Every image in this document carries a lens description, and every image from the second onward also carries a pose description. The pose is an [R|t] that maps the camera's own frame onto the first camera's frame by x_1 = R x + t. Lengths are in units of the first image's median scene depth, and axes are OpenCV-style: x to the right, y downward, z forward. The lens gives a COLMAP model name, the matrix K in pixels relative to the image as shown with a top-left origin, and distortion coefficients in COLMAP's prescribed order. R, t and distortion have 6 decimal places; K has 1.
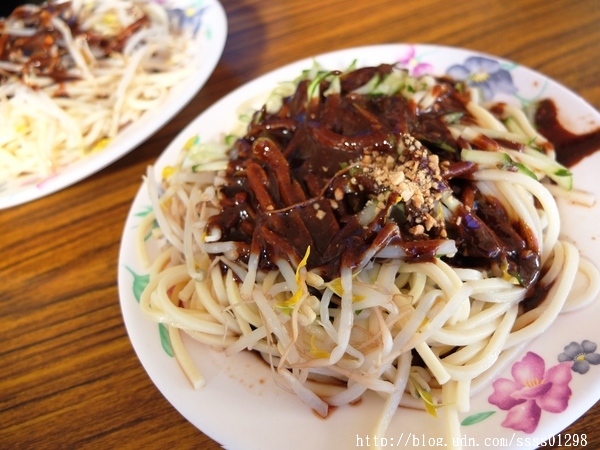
lens RADIAL K [[464.8, 0, 323.4], [0, 464.8, 232.6], [0, 0, 1]] dist [-0.039869, 0.018865]
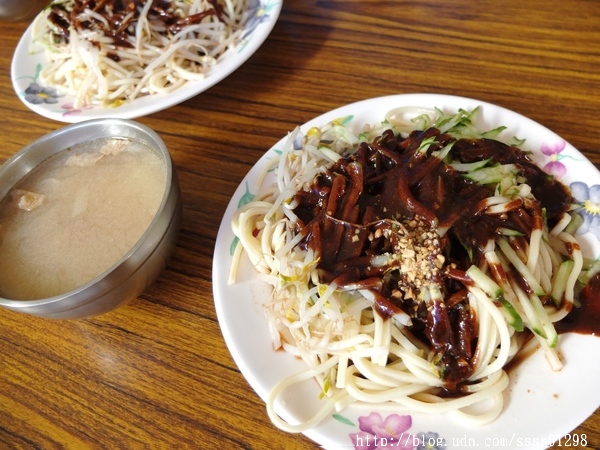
lens RADIAL K [[464.8, 0, 313.7], [0, 464.8, 247.7], [0, 0, 1]] dist [-0.039869, 0.018865]
pose [[0.749335, 0.595929, -0.288730, 0.323233], [-0.510848, 0.797667, 0.320563, -0.406720], [0.421344, -0.092712, 0.902150, -0.278850]]
